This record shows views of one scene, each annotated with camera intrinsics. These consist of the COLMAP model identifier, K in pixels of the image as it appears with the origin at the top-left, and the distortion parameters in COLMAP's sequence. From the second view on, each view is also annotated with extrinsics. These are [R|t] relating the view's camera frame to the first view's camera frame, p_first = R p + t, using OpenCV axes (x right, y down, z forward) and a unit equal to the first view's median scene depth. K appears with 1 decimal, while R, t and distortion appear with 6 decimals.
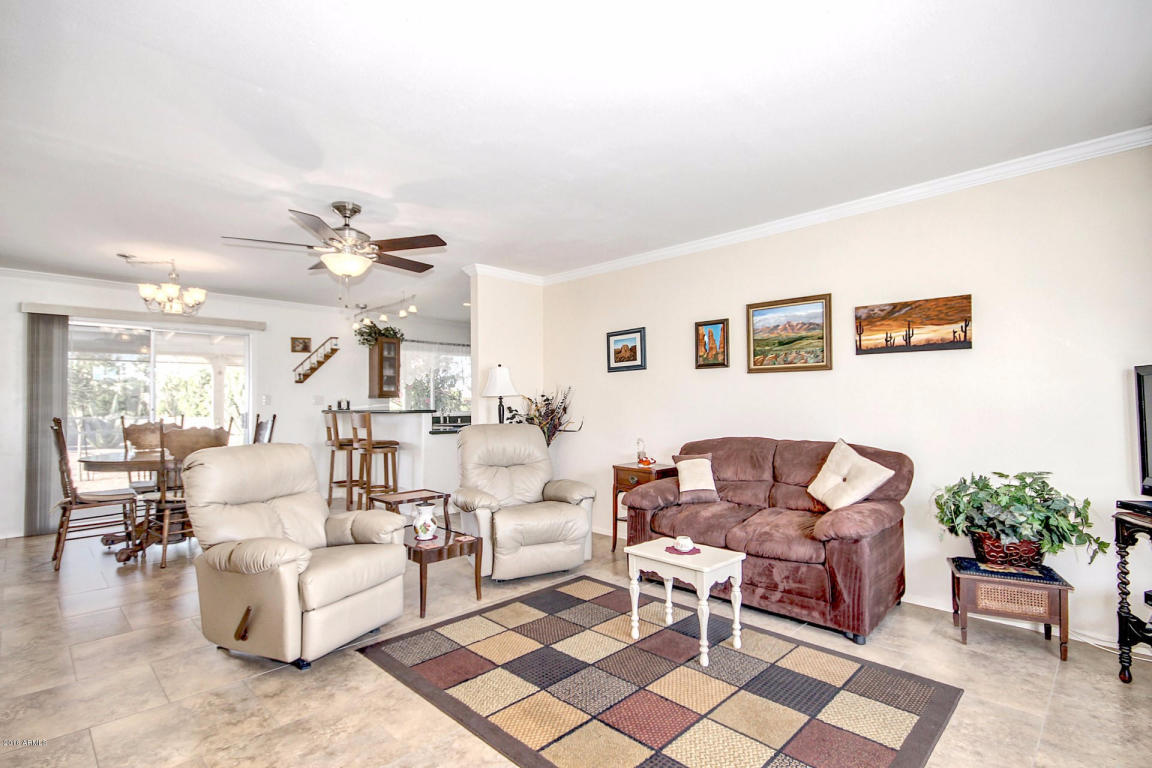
lens RADIAL K [[554.8, 0, 578.8], [0, 554.8, 389.7], [0, 0, 1]] dist [0.000749, -0.000283]
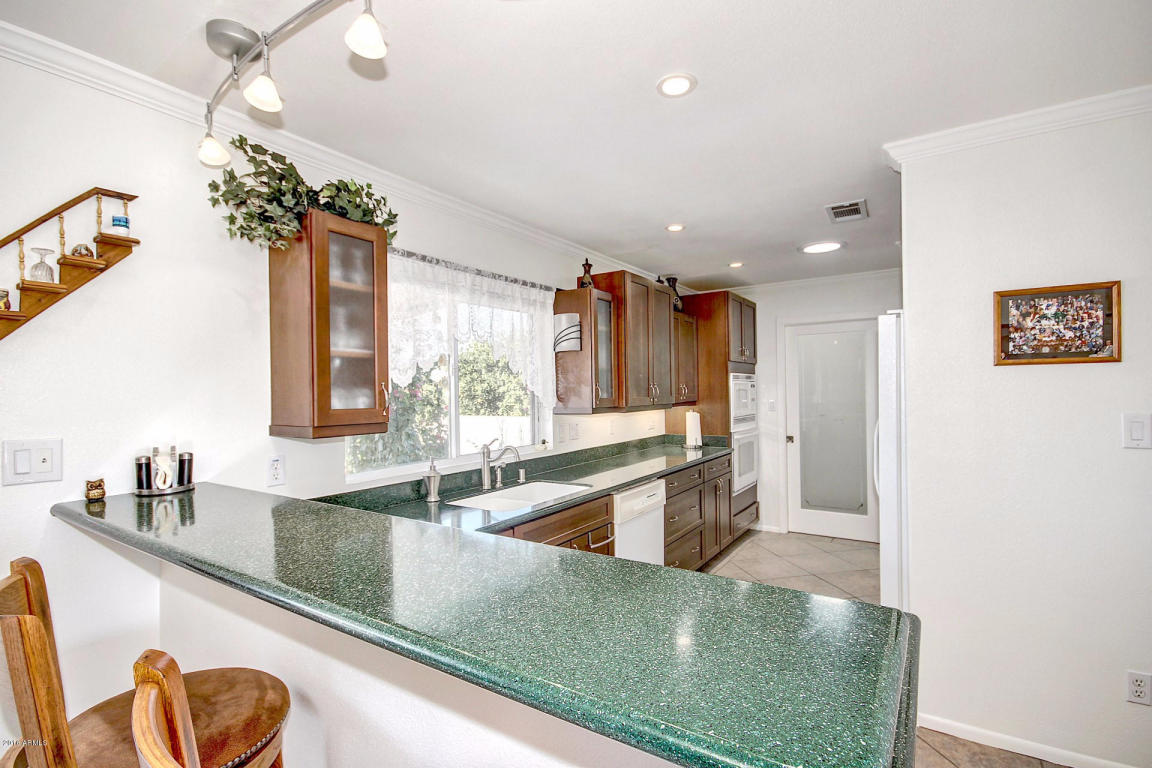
lens RADIAL K [[530.7, 0, 579.6], [0, 530.7, 390.6], [0, 0, 1]] dist [-0.000028, -0.003142]
pose [[0.983499, -0.007899, 0.180741, -0.428757], [0.003456, 0.999684, 0.024884, -0.020960], [-0.180881, -0.023849, 0.983216, 1.106563]]
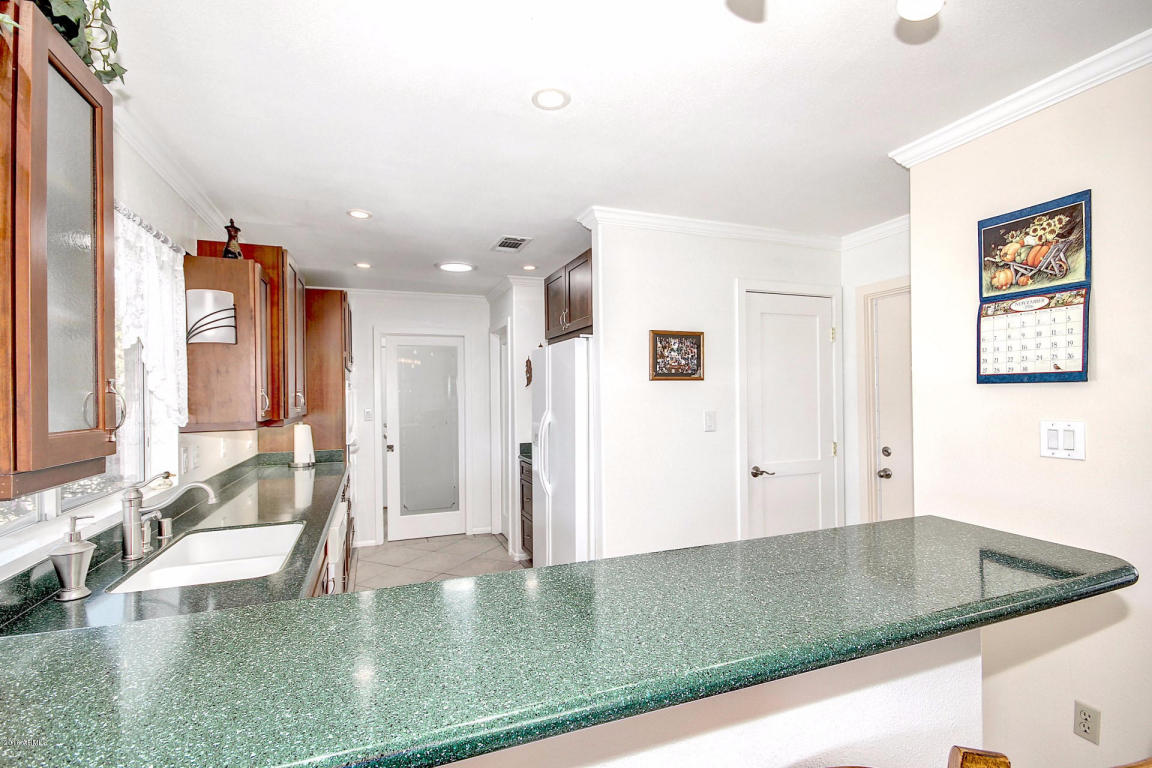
lens RADIAL K [[530.7, 0, 581.0], [0, 530.7, 392.4], [0, 0, 1]] dist [-0.000028, -0.003142]
pose [[0.417964, 0.004198, 0.908454, -0.631512], [-0.013947, 0.999901, 0.001796, -0.014885], [-0.908357, -0.013421, 0.417981, 1.284591]]
